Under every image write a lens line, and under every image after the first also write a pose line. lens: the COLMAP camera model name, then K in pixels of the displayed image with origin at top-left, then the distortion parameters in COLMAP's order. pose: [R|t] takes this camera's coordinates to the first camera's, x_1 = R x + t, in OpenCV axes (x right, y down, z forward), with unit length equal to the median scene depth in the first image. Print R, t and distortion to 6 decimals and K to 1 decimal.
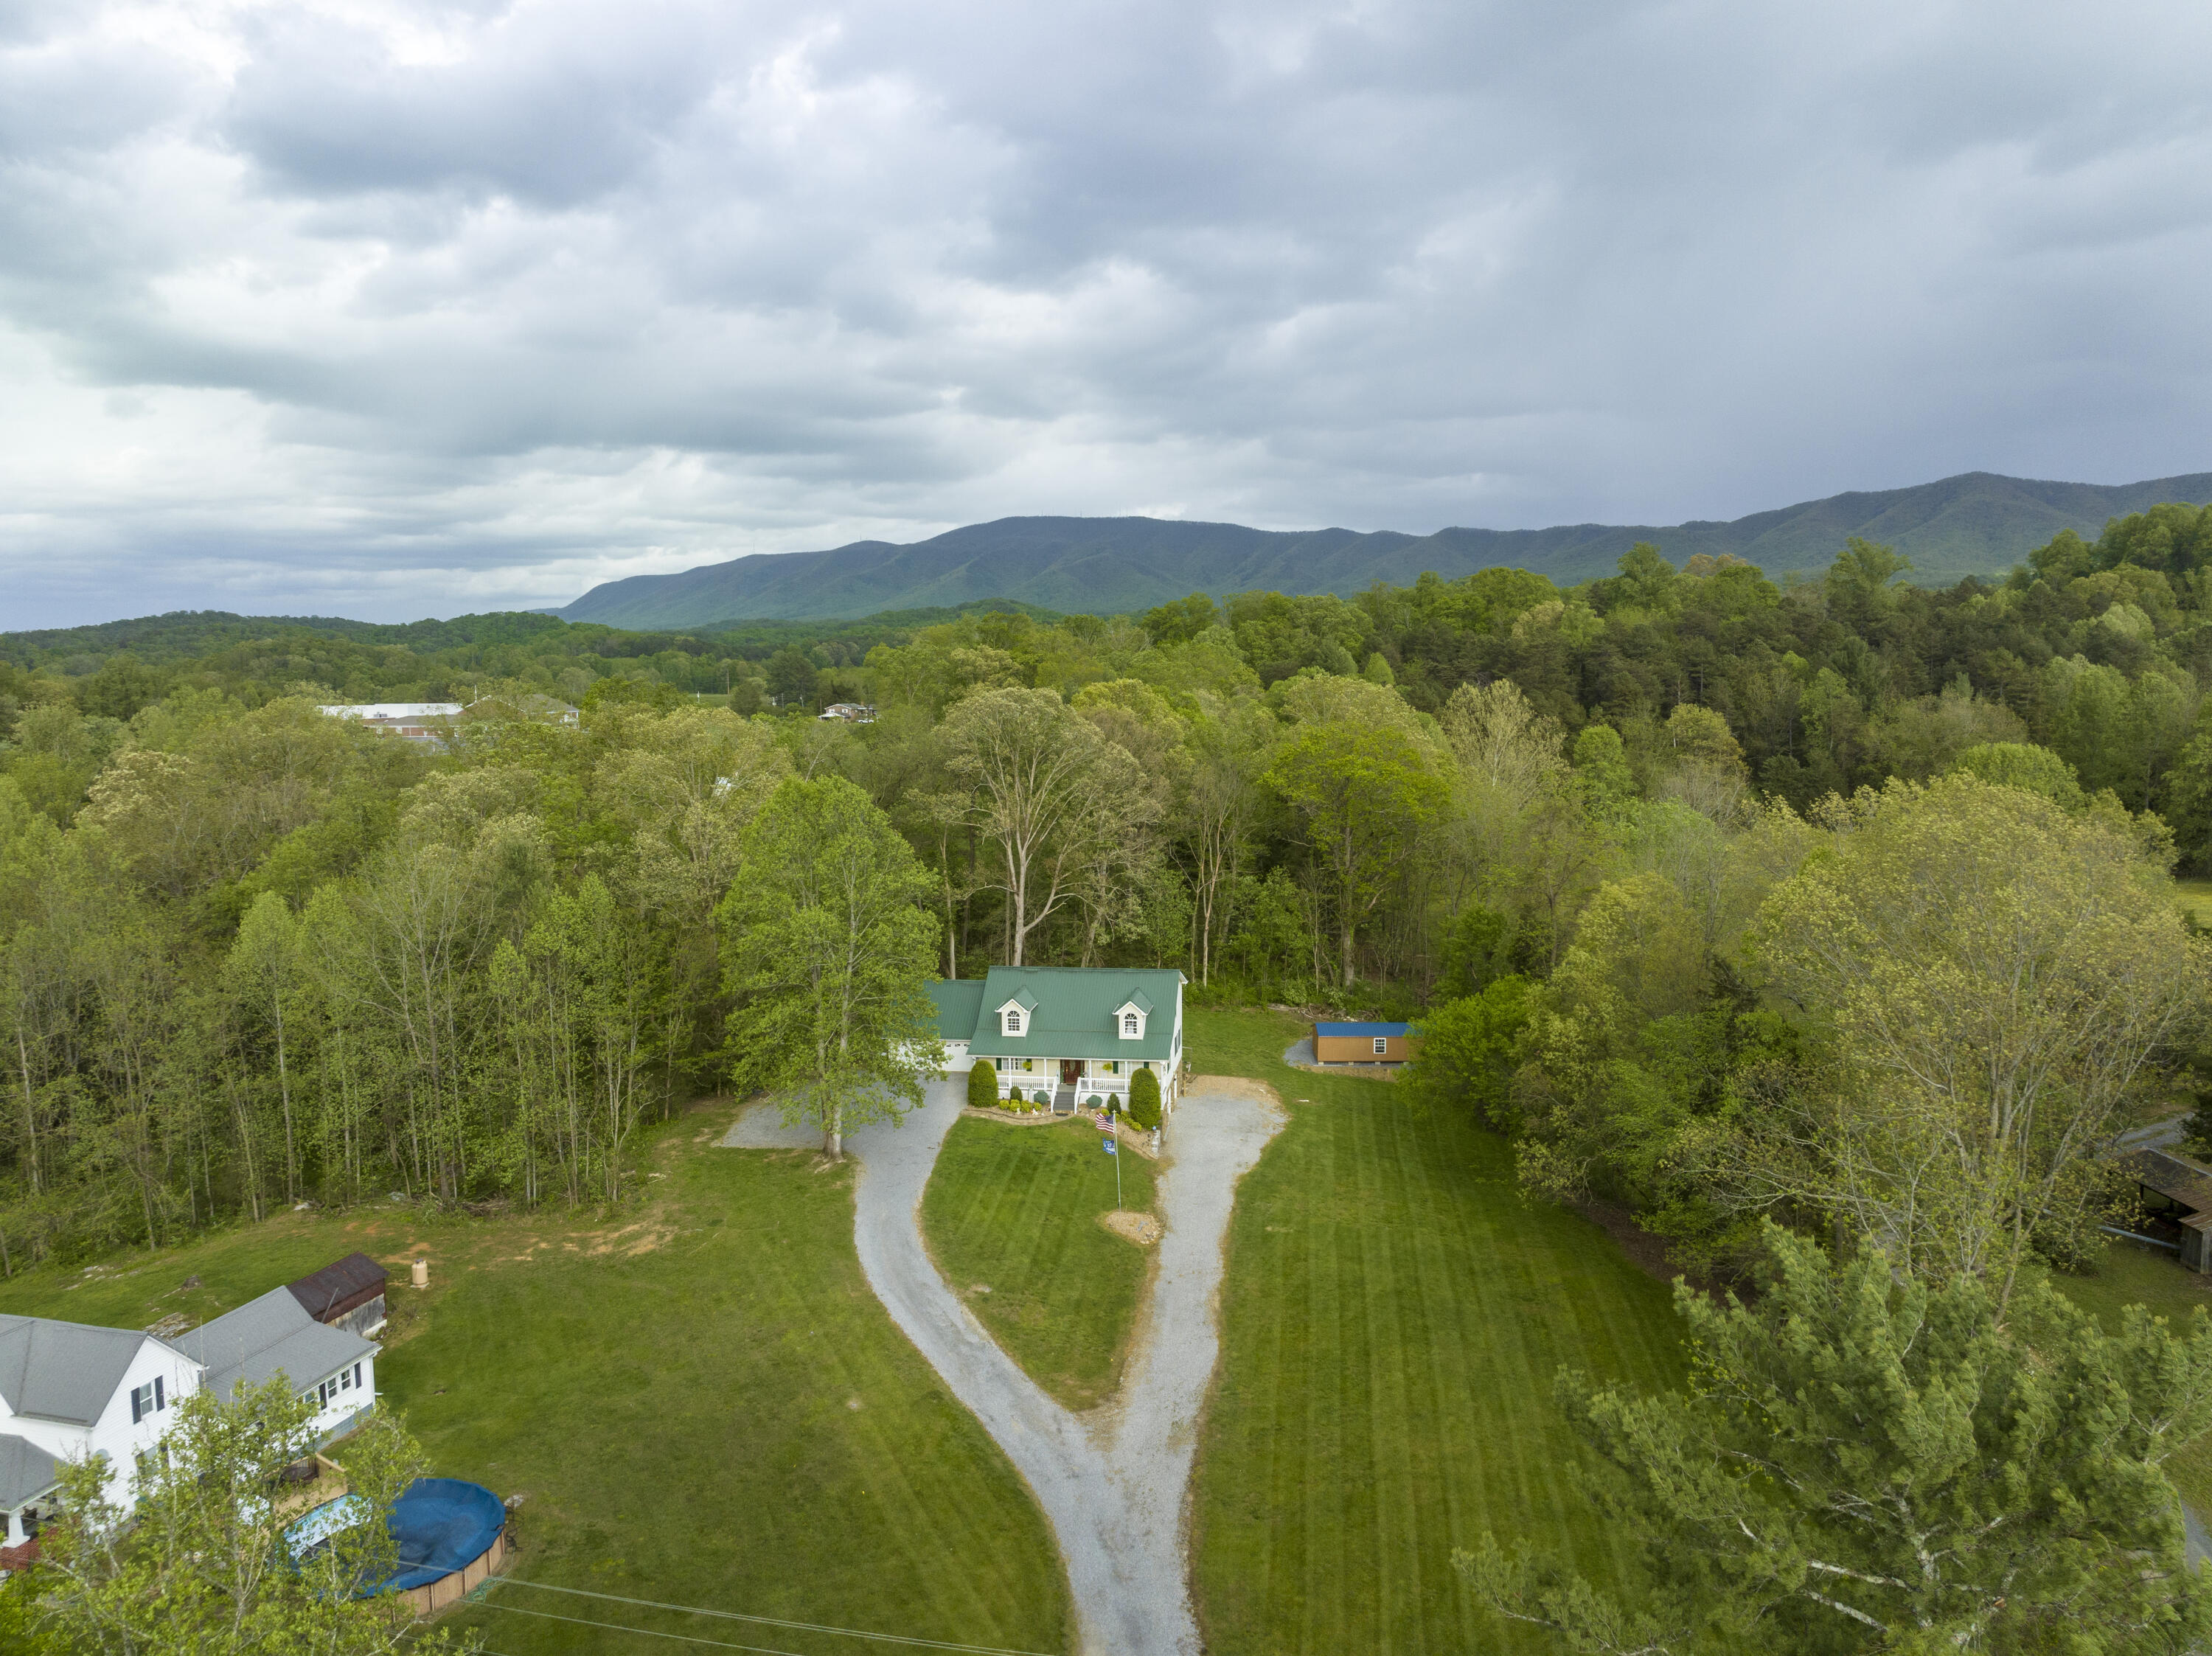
lens RADIAL K [[1572.1, 0, 1122.2], [0, 1572.1, 827.6], [0, 0, 1]] dist [-0.048561, 0.013052]
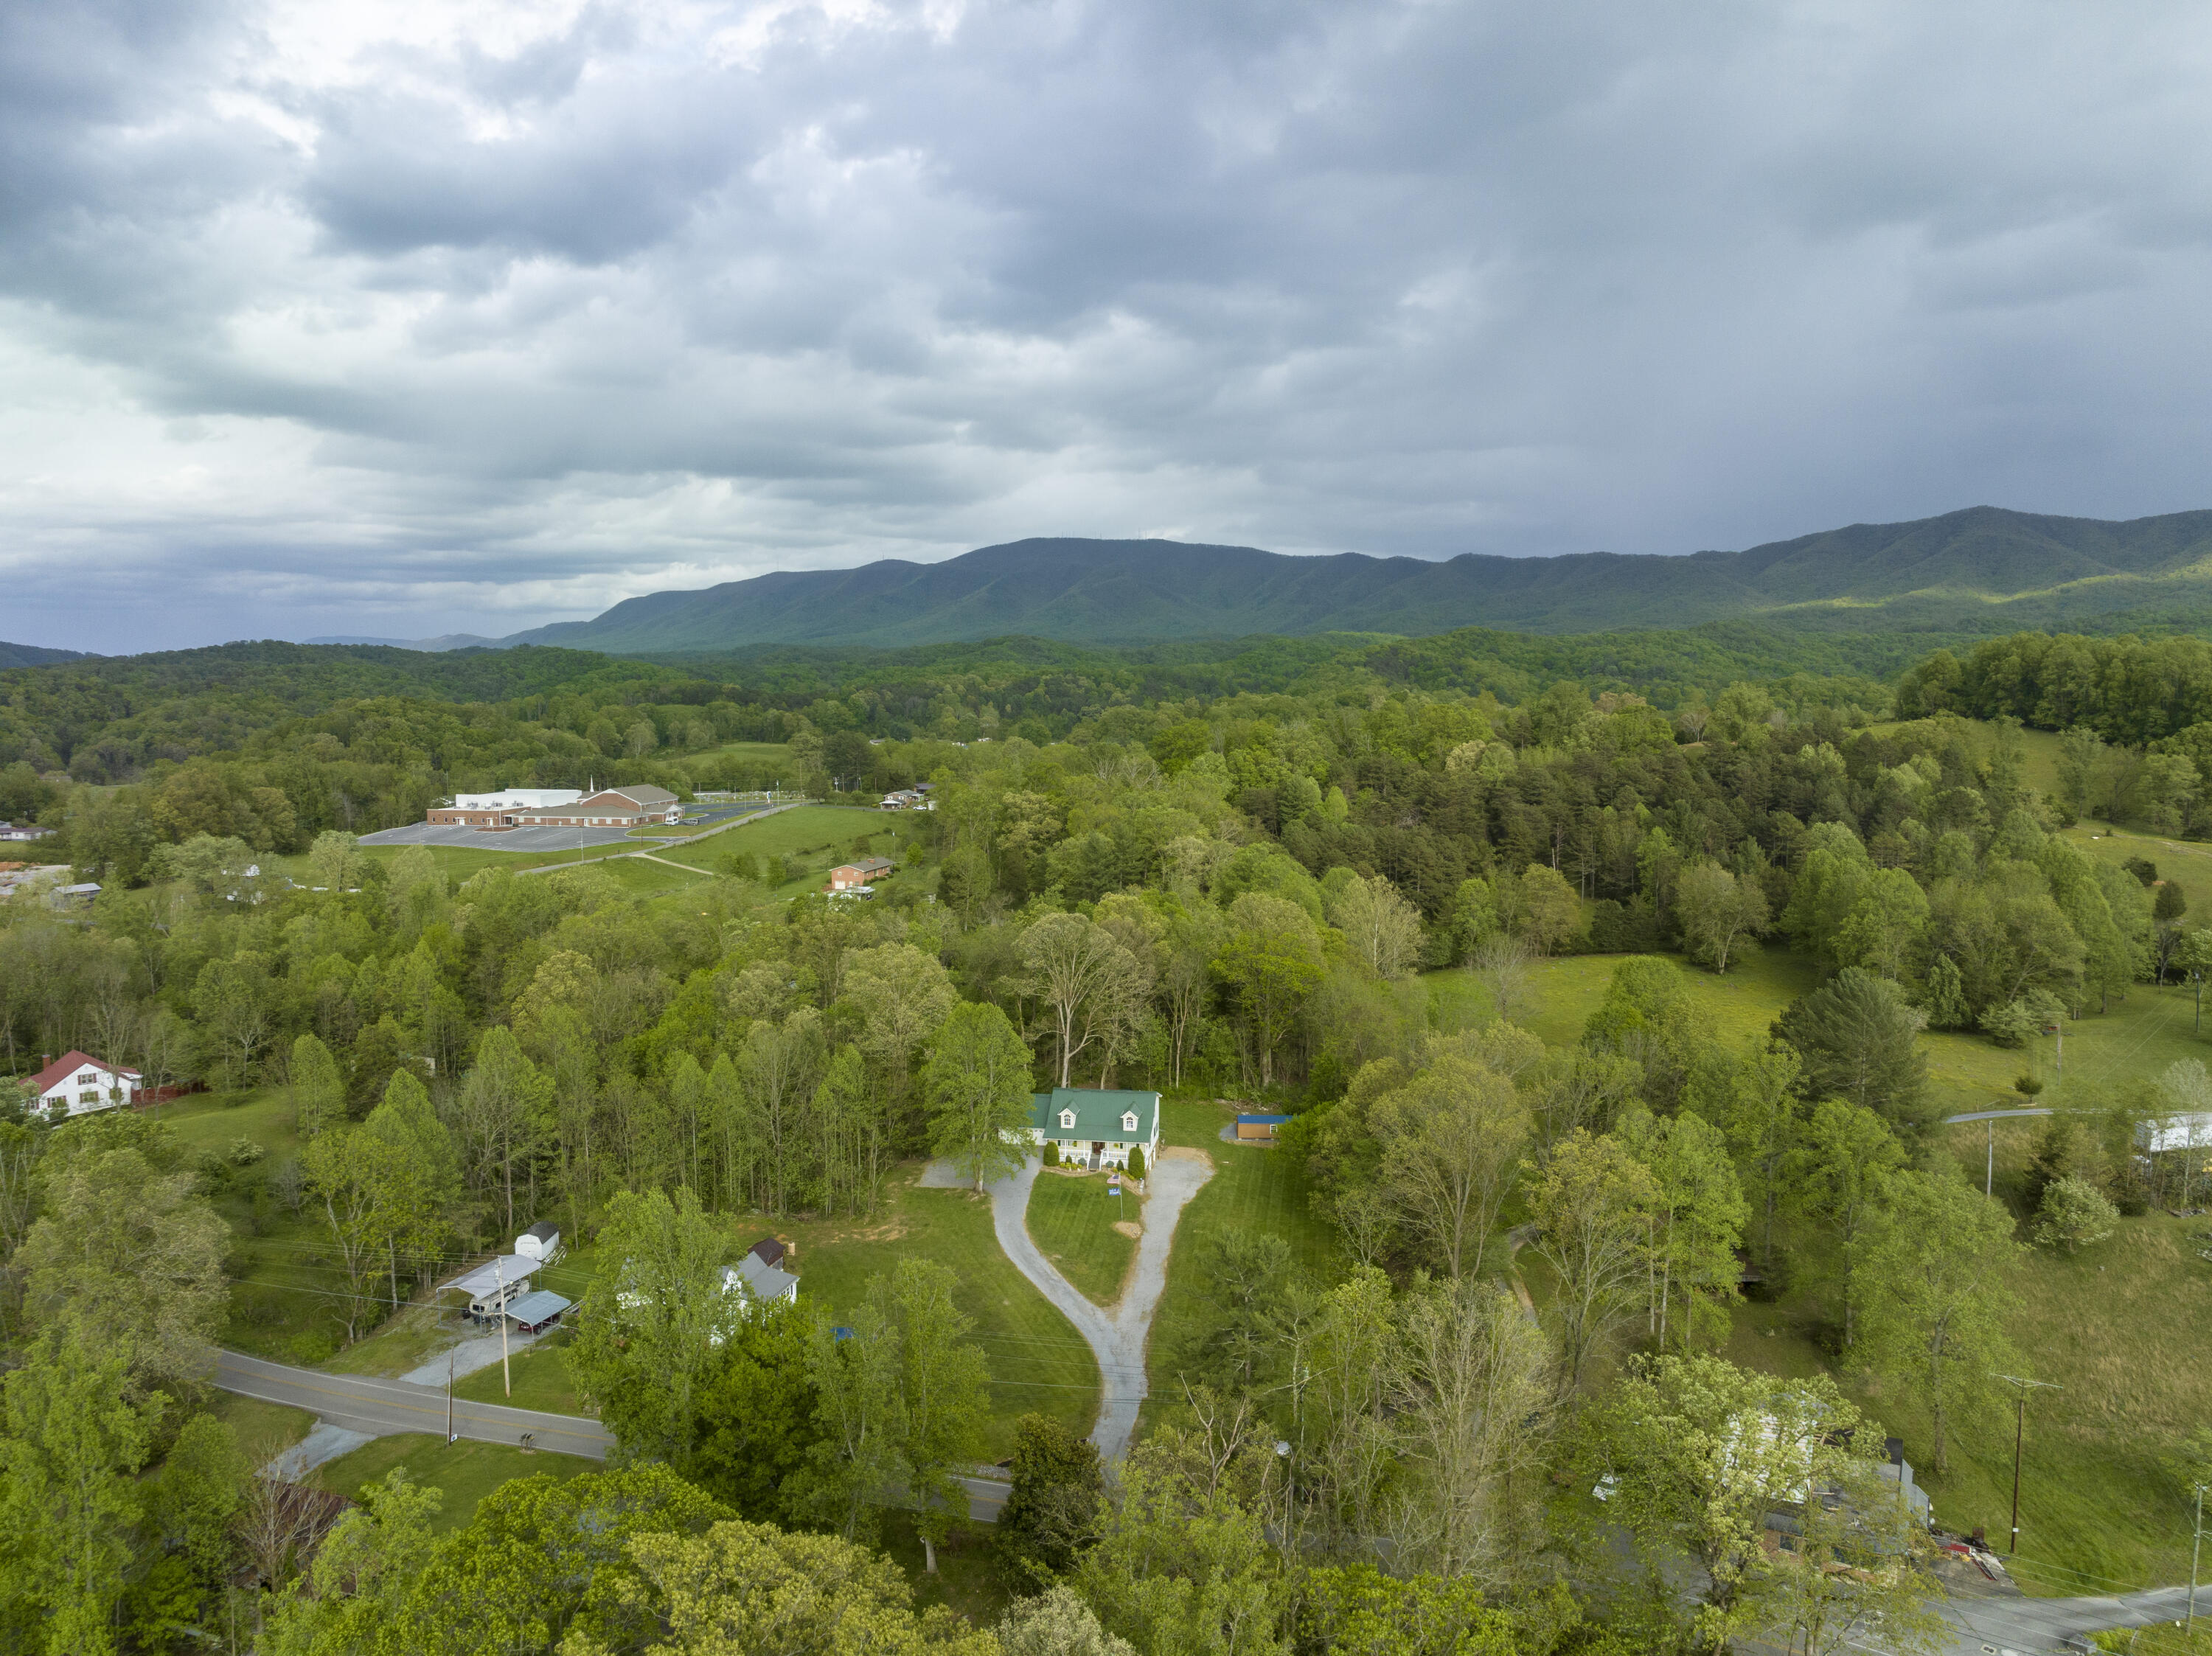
lens RADIAL K [[1572.1, 0, 1085.3], [0, 1572.1, 814.2], [0, 0, 1]] dist [-0.048561, 0.013052]
pose [[0.999383, 0.004763, -0.034786, 0.012553], [-0.005357, 0.999841, -0.017016, -0.162537], [0.034700, 0.017192, 0.999250, -0.679934]]
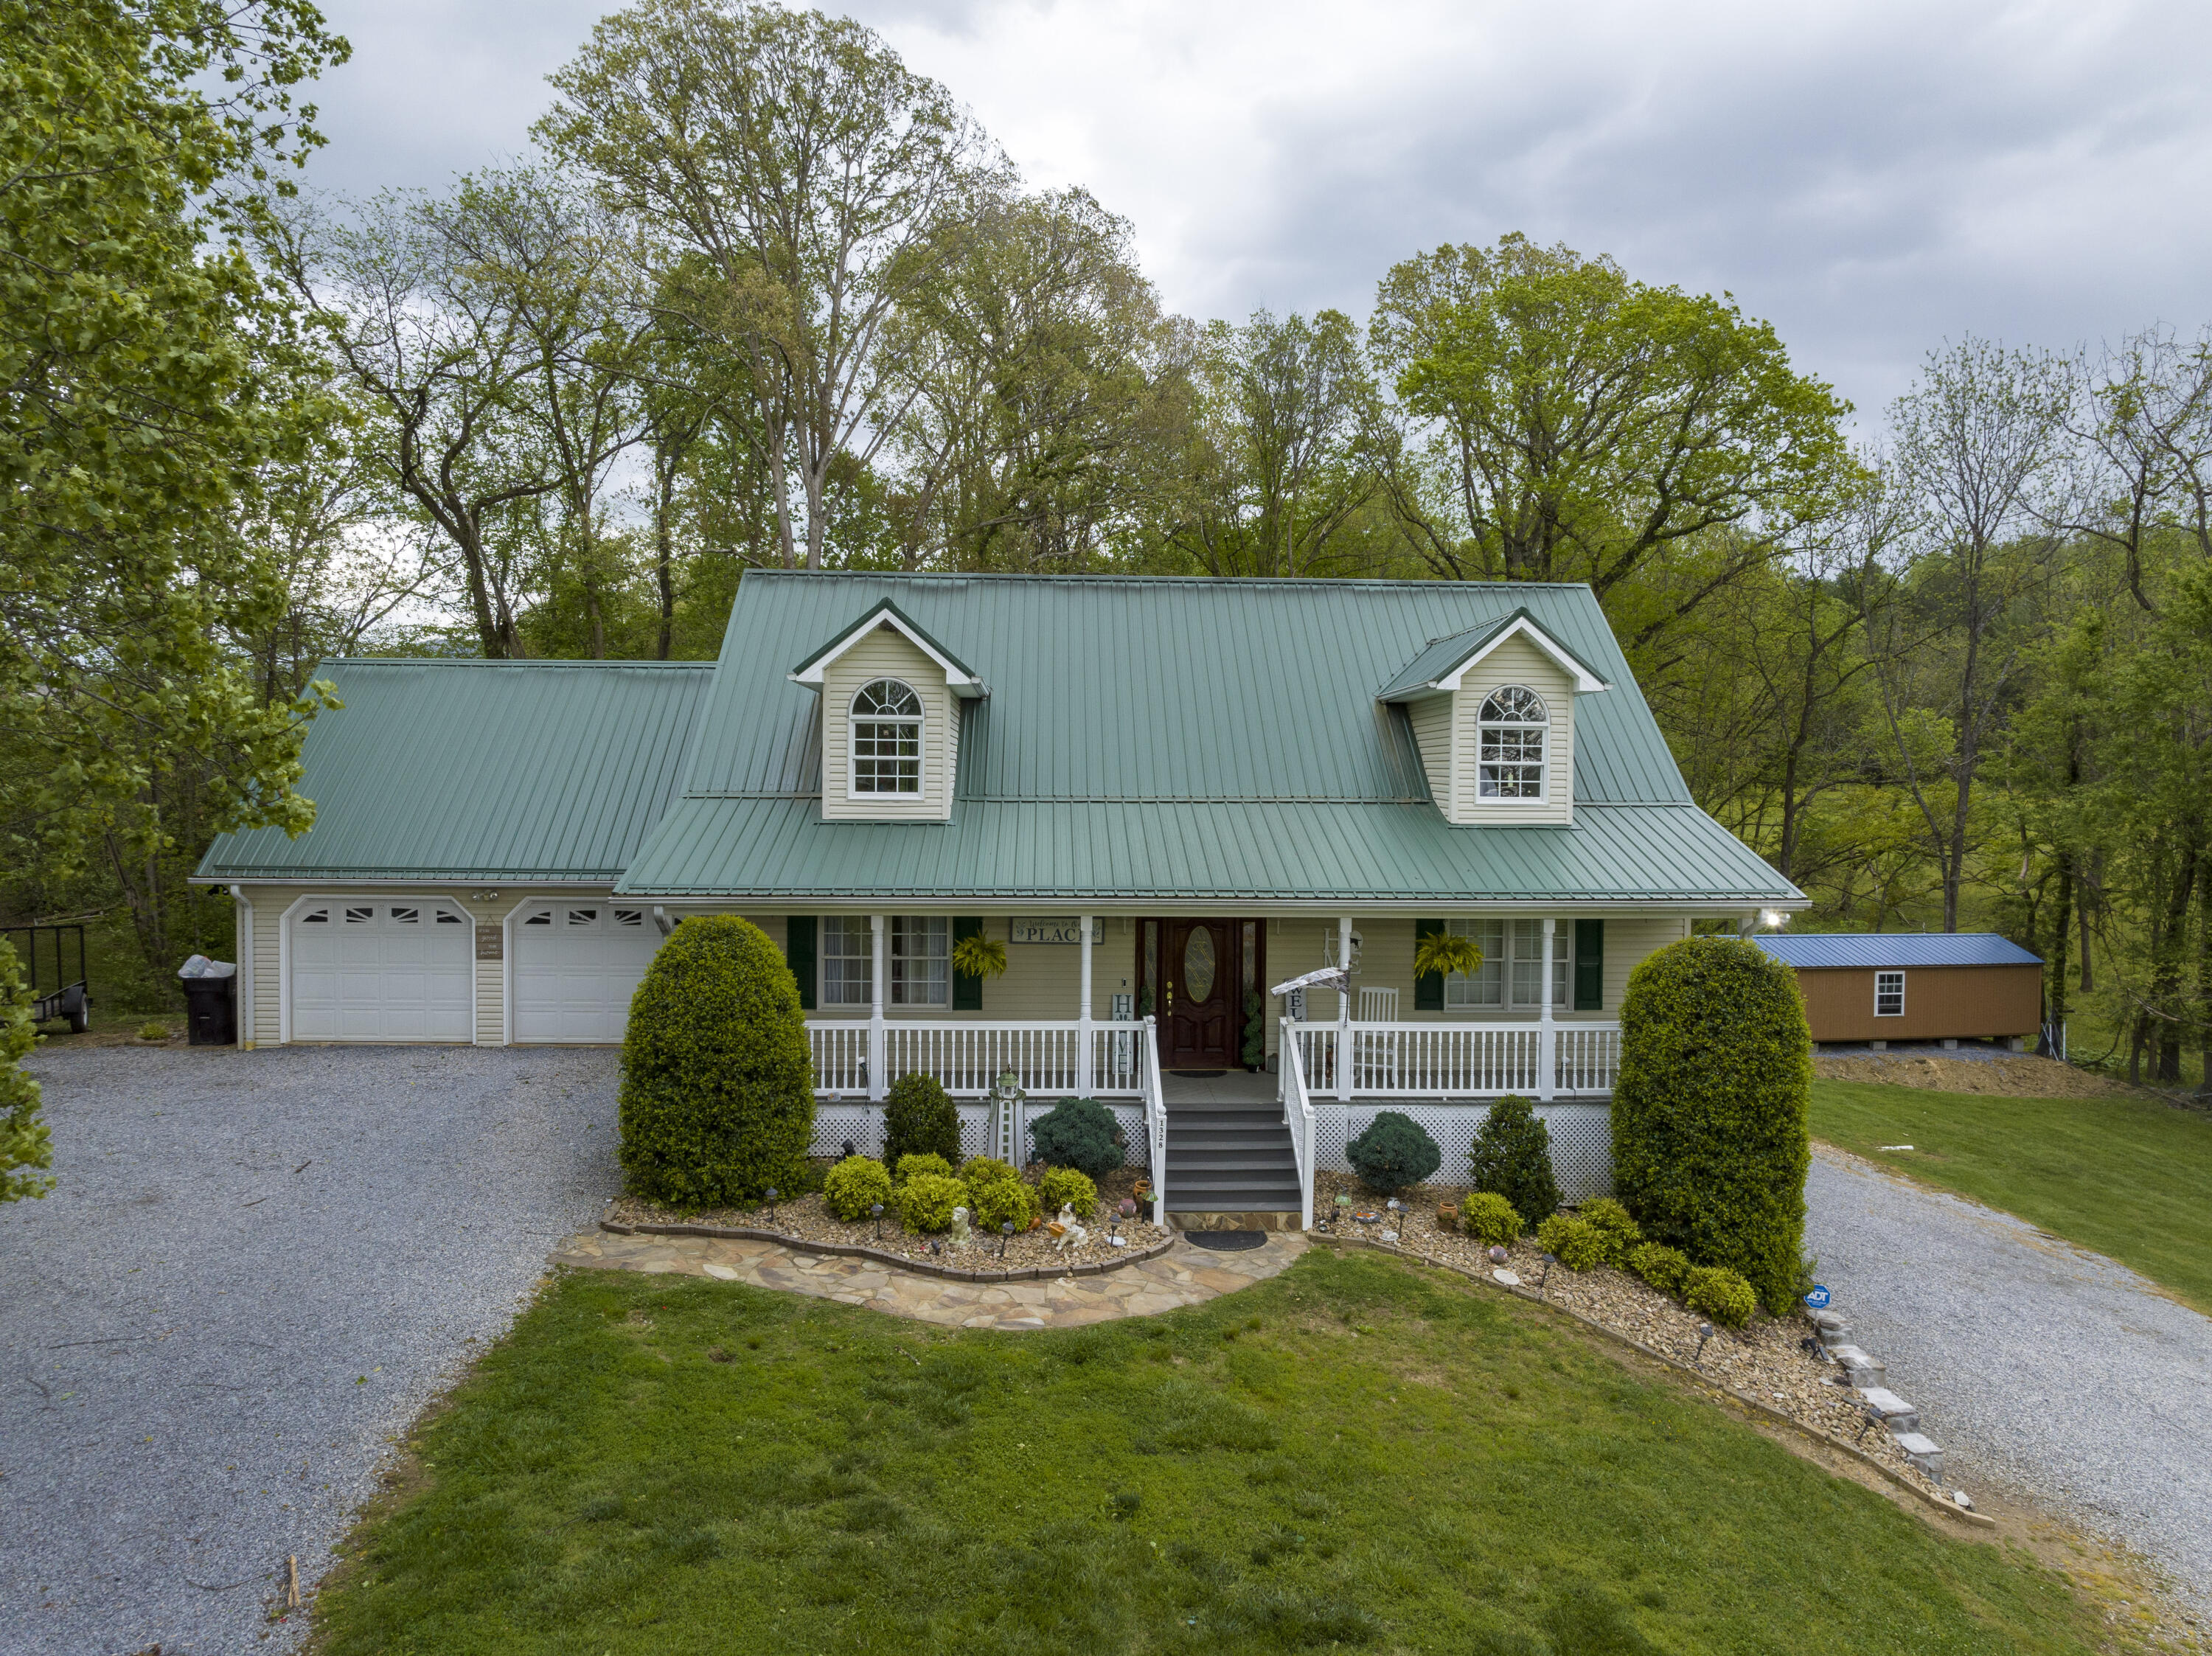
lens RADIAL K [[1572.1, 0, 1106.9], [0, 1572.1, 831.1], [0, 0, 1]] dist [-0.048561, 0.013052]
pose [[0.984501, 0.007379, 0.175224, -0.058587], [0.004067, 0.997885, -0.064876, 0.112685], [-0.175332, 0.064584, 0.982389, 0.626044]]
